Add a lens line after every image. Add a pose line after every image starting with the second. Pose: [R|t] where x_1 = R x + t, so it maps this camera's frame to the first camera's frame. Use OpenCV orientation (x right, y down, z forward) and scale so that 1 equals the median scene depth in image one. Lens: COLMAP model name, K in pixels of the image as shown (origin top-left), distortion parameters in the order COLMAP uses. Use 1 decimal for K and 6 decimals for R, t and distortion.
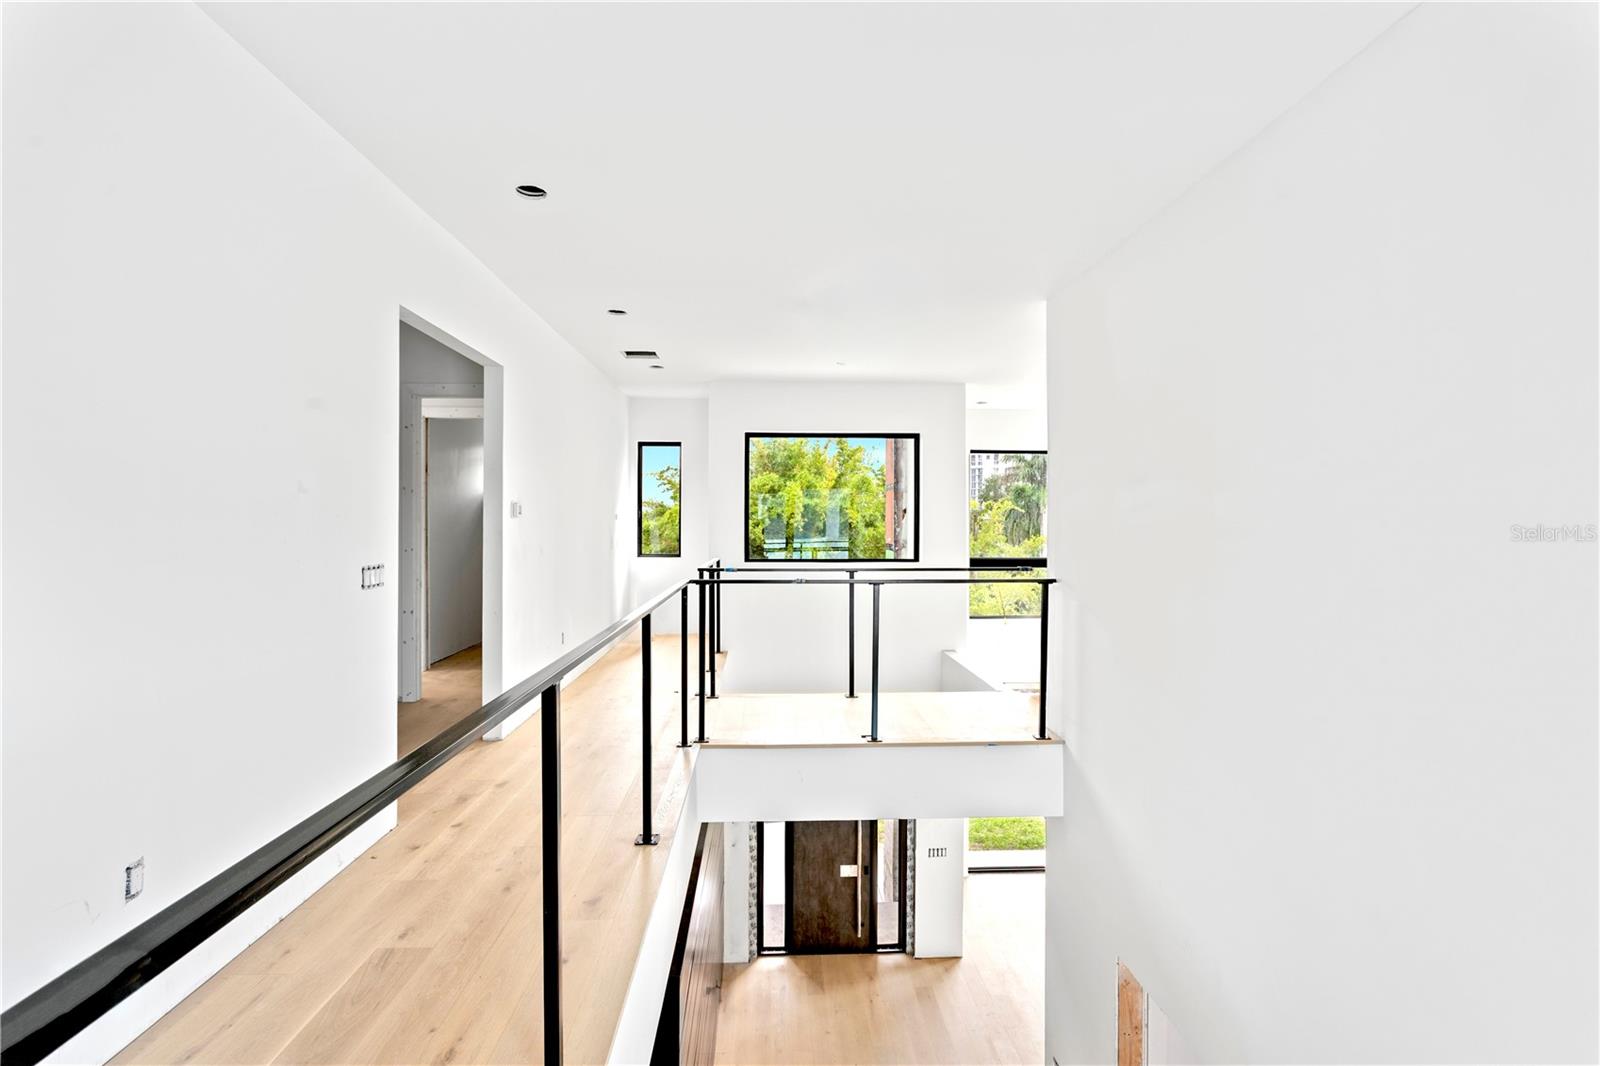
lens RADIAL K [[772.9, 0, 804.3], [0, 772.9, 531.9], [0, 0, 1]] dist [-0.011978, 0.000316]
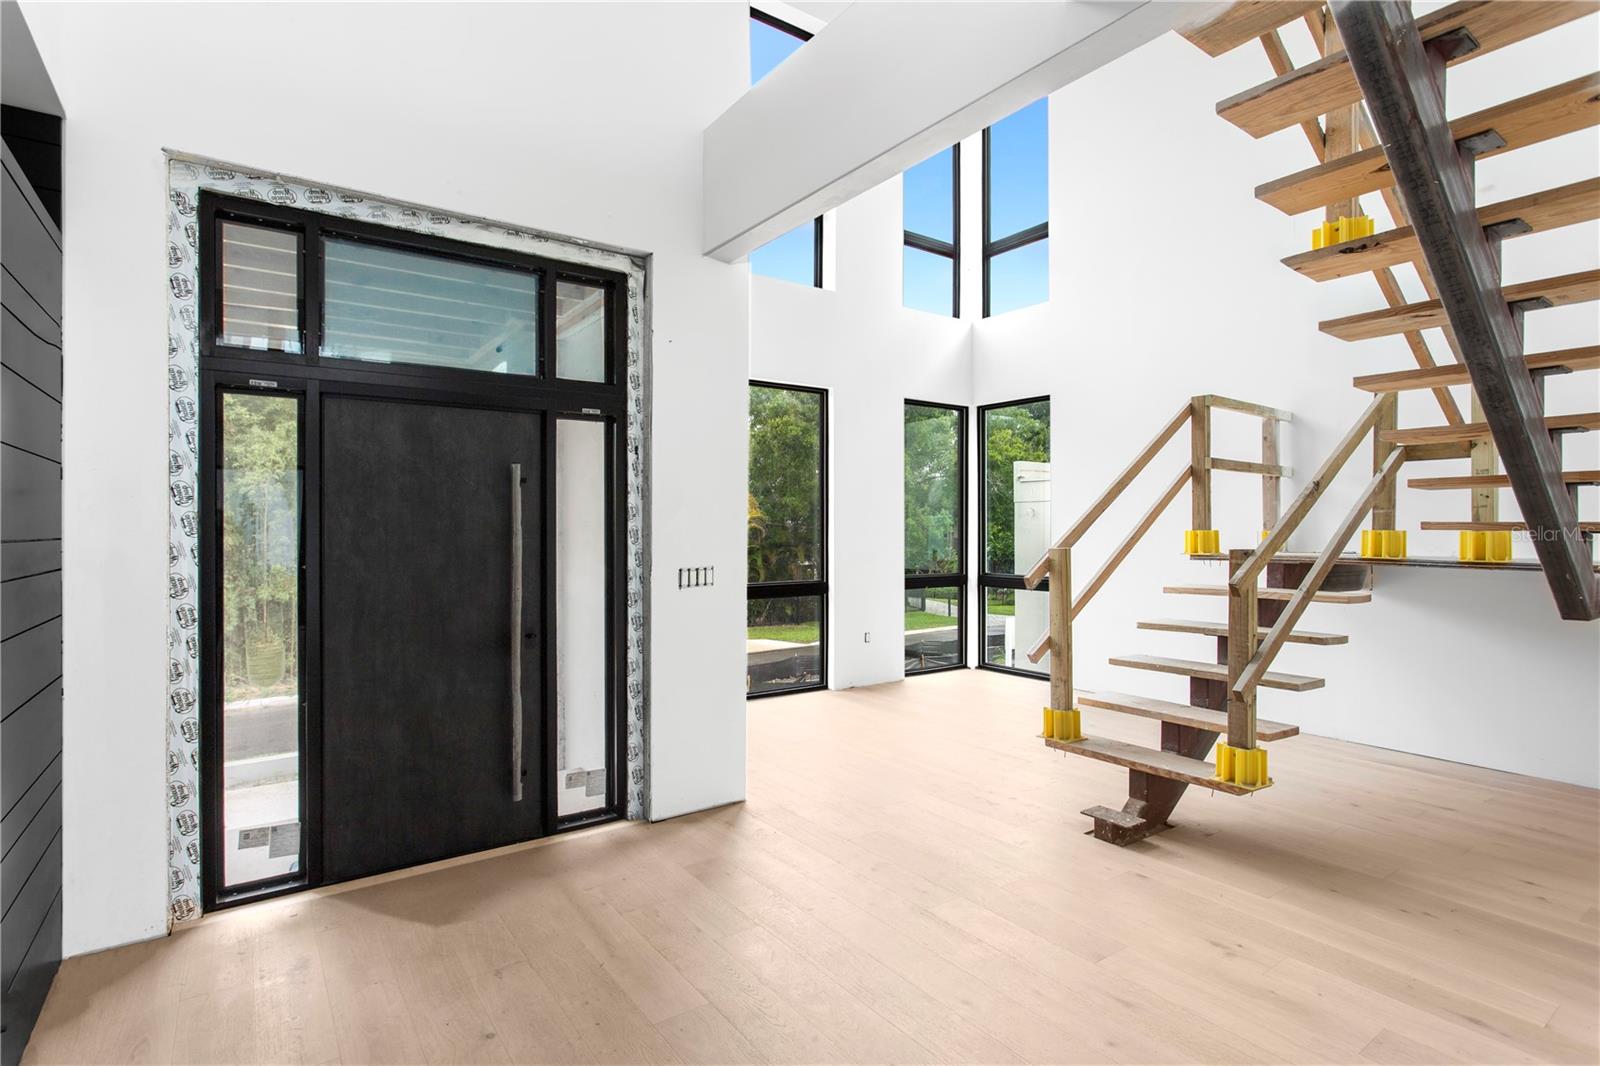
lens RADIAL K [[772.9, 0, 799.9], [0, 772.9, 530.9], [0, 0, 1]] dist [-0.011978, 0.000316]
pose [[0.838342, -0.002947, 0.545137, -0.024331], [0.011247, 0.999866, -0.011892, 0.390975], [-0.545029, 0.016101, 0.838262, 0.579612]]
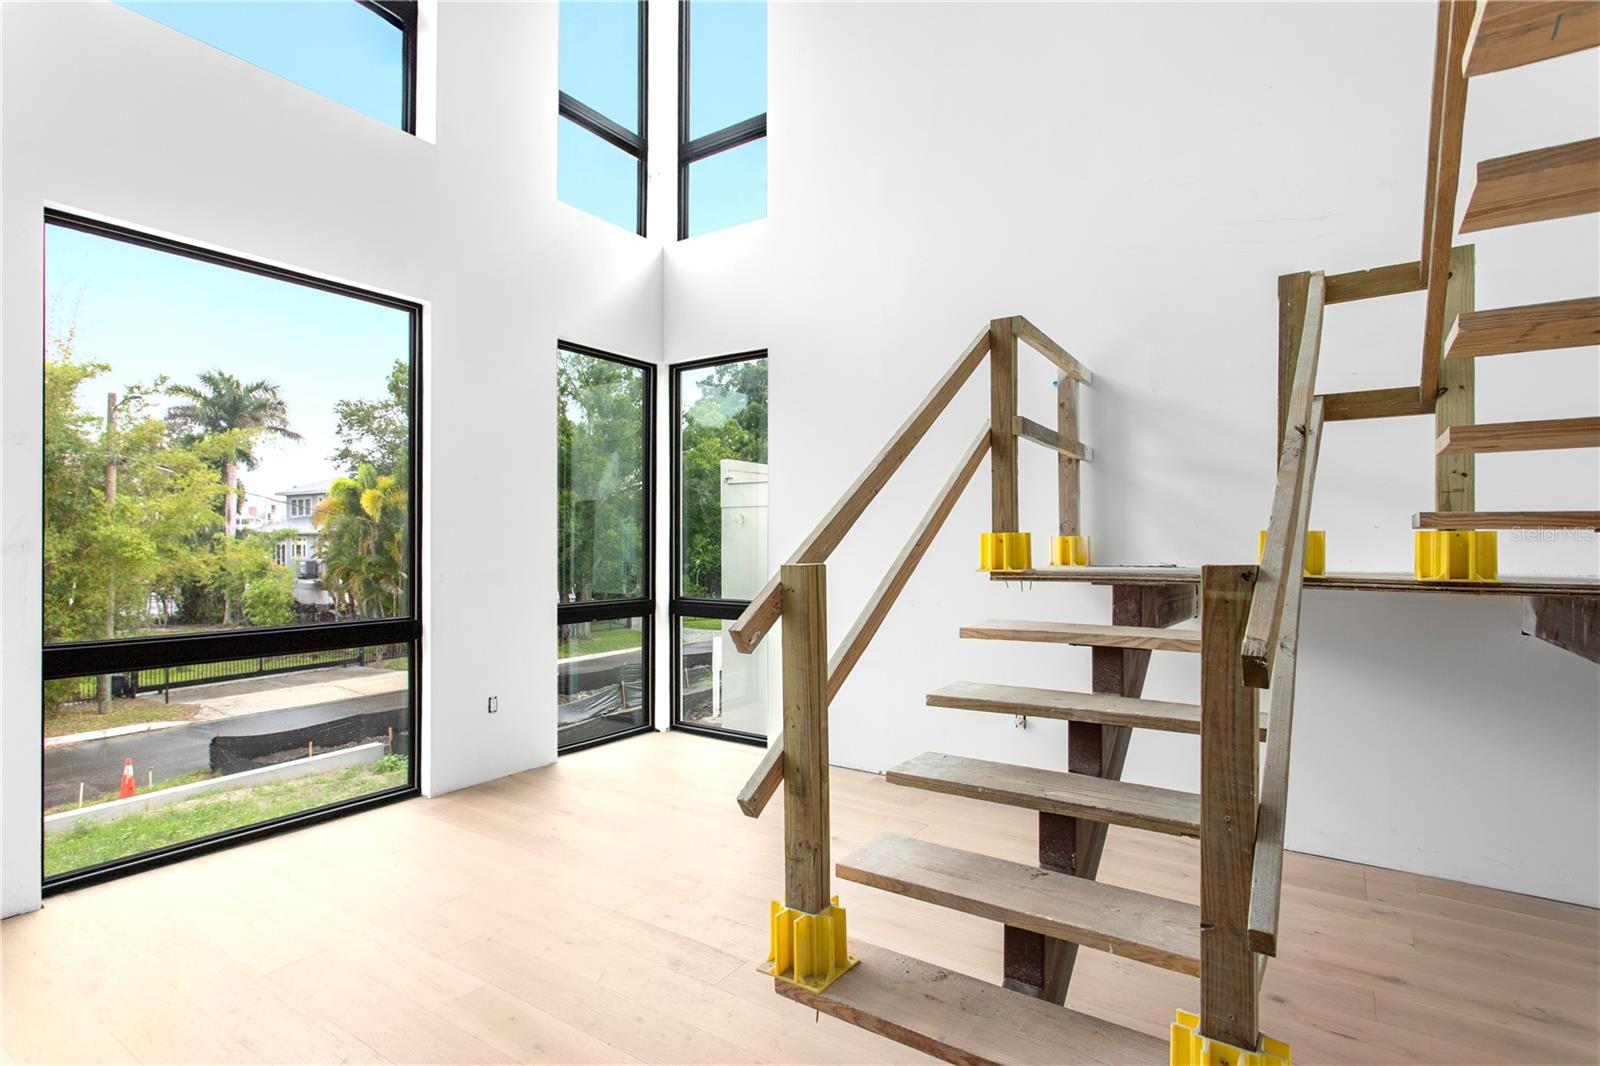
lens RADIAL K [[772.9, 0, 800.2], [0, 772.9, 538.1], [0, 0, 1]] dist [-0.011978, 0.000316]
pose [[0.584724, 0.005525, 0.811214, 0.105427], [0.012508, 0.999797, -0.015825, 0.392800], [-0.811136, 0.019400, 0.584535, 0.691266]]
